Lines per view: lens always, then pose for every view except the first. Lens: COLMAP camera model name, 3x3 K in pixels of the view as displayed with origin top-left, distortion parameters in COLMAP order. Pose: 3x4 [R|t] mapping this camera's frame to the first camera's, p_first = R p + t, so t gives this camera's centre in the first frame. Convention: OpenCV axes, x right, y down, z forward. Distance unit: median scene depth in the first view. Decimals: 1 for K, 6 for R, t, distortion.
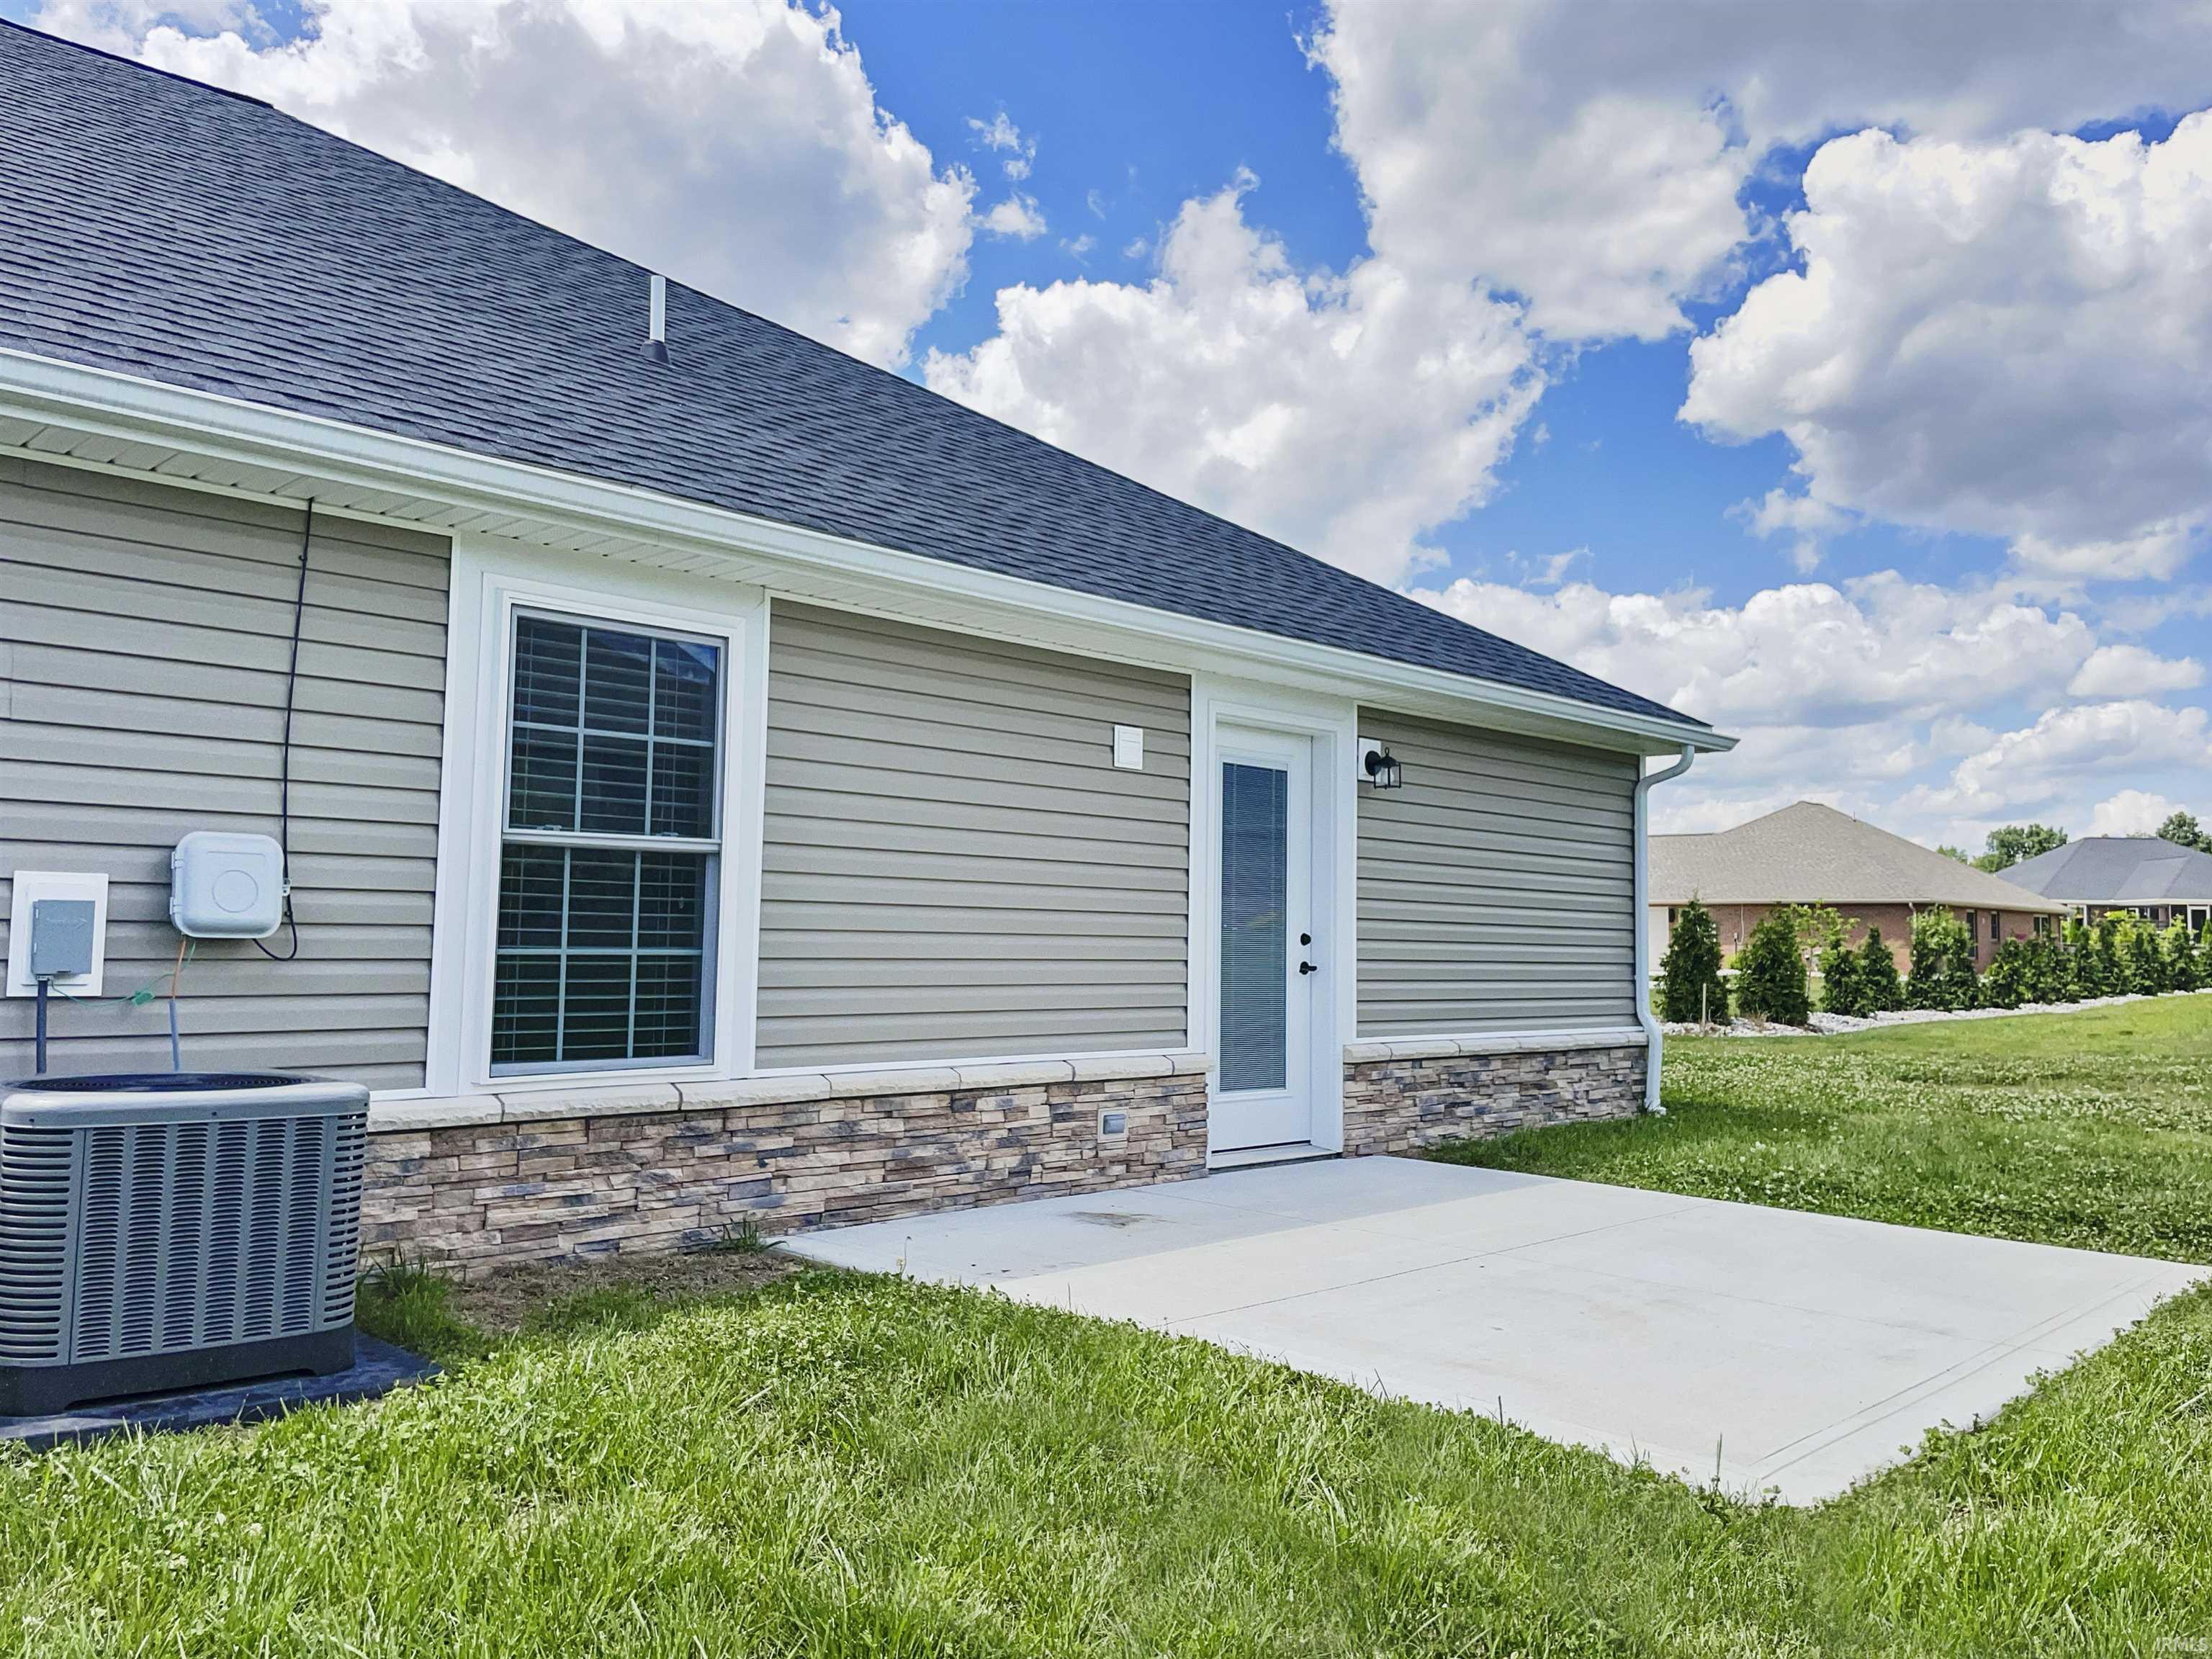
lens RADIAL K [[1757.8, 0, 1103.4], [0, 1757.8, 818.7], [0, 0, 1]] dist [0.056662, 0.002137]
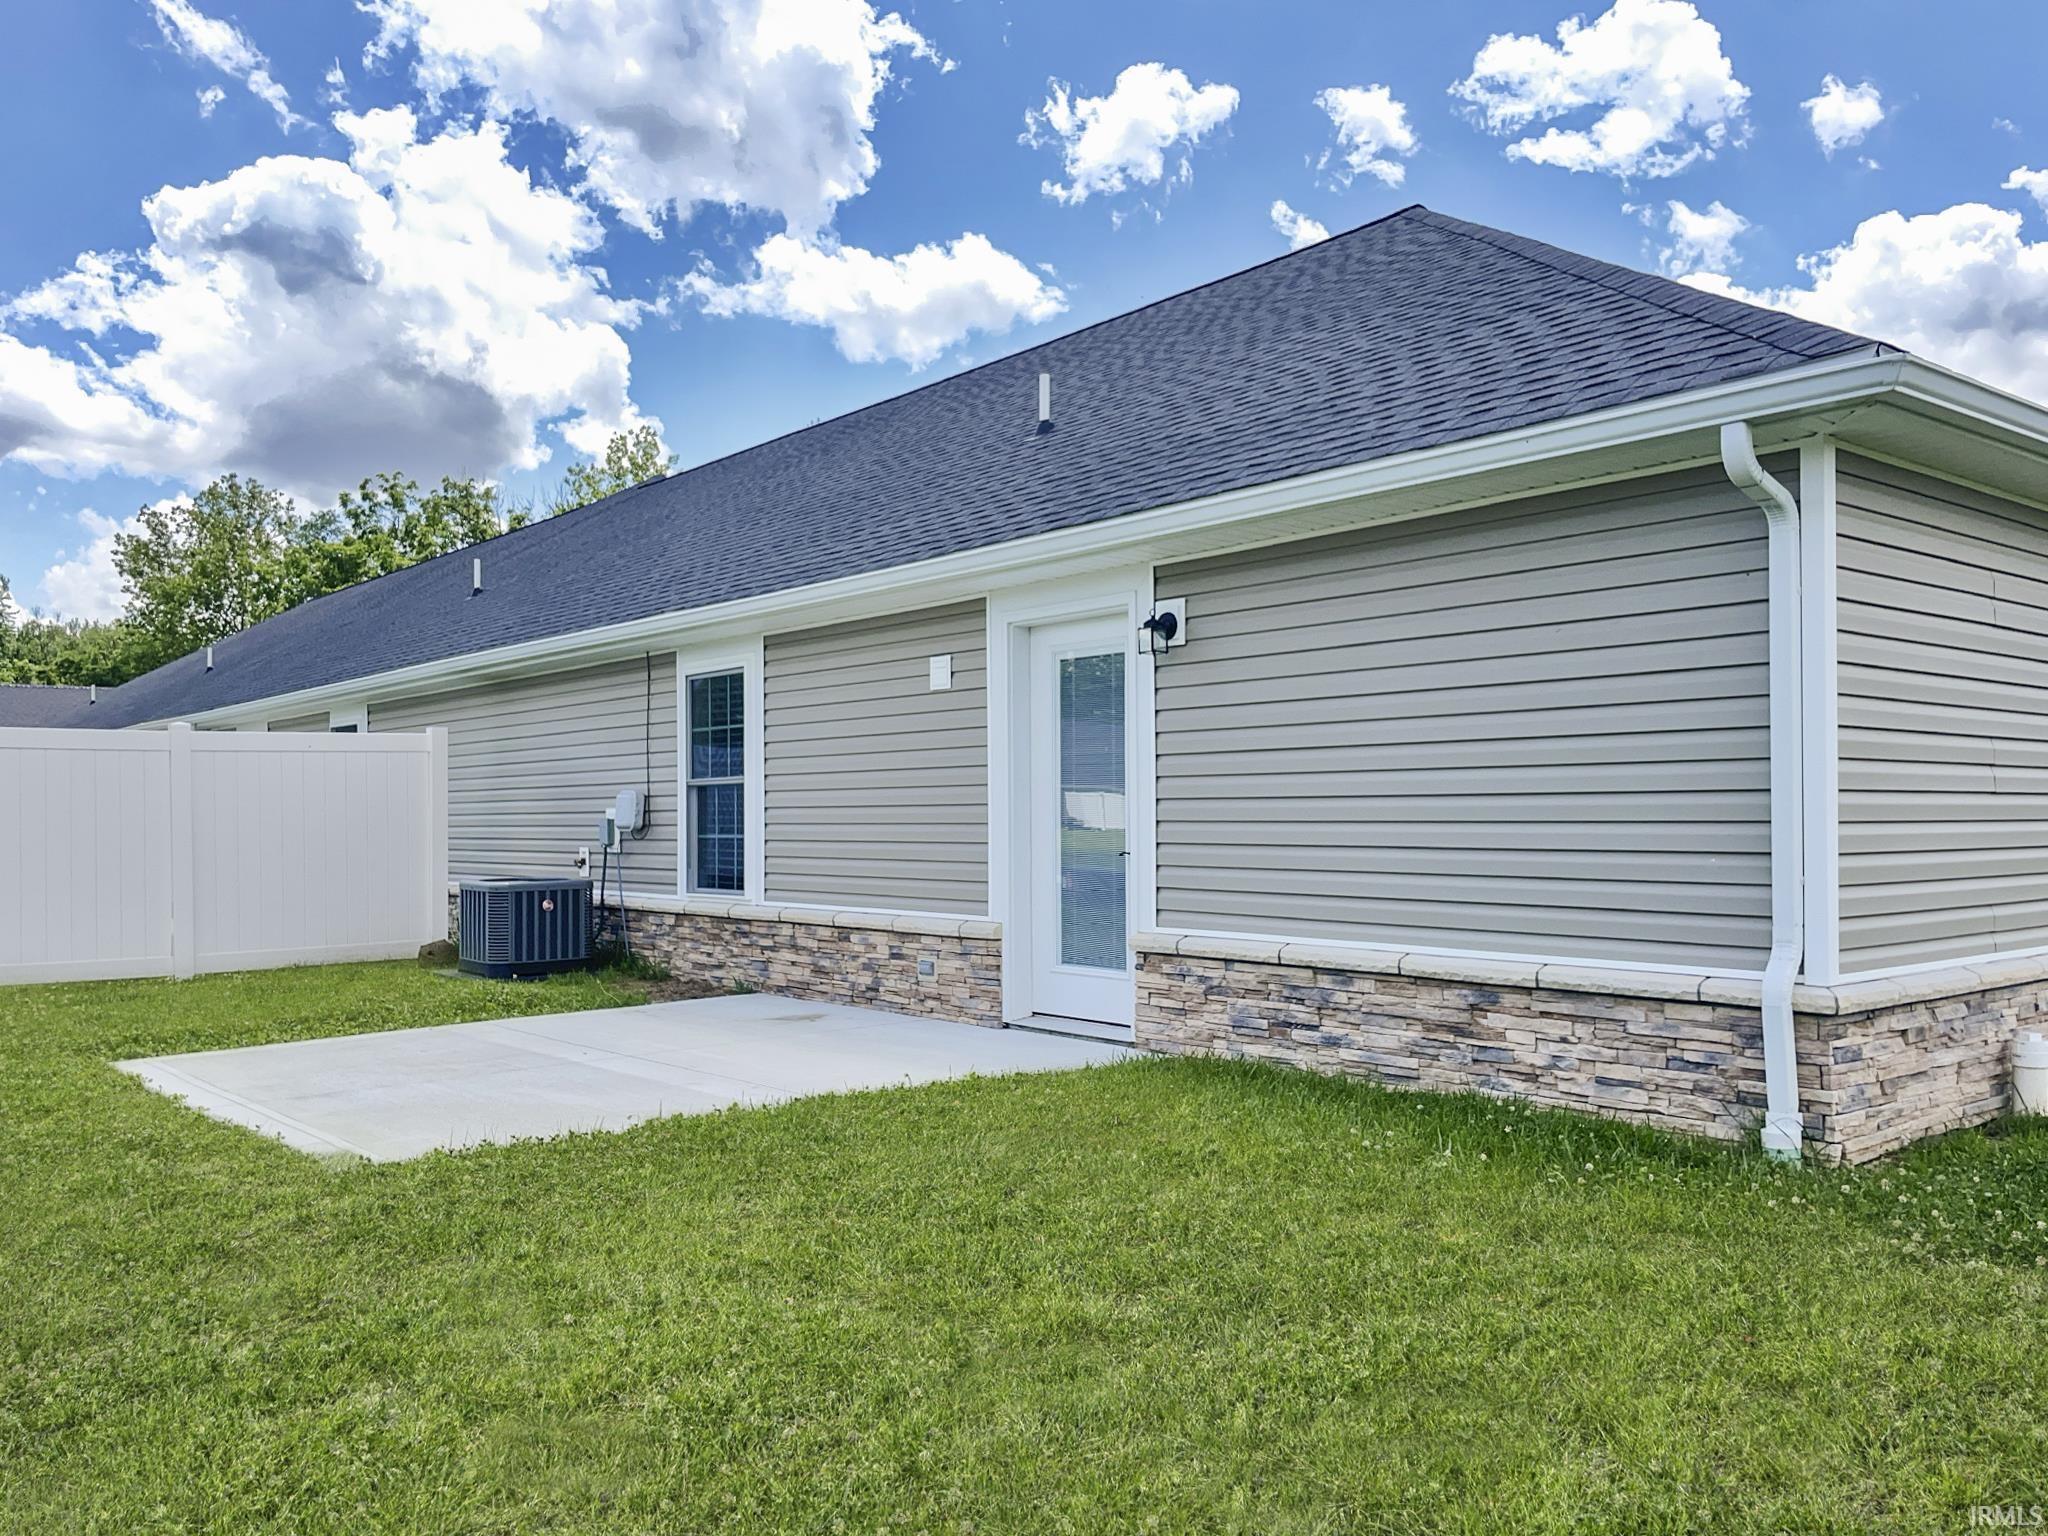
lens RADIAL K [[1627.5, 0, 1021.4], [0, 1627.5, 780.7], [0, 0, 1]] dist [0.056662, 0.002137]
pose [[-0.125888, -0.025017, -0.991729, 1.164715], [0.087548, 0.995501, -0.036226, 0.083900], [0.988174, -0.091385, -0.123131, 1.203452]]
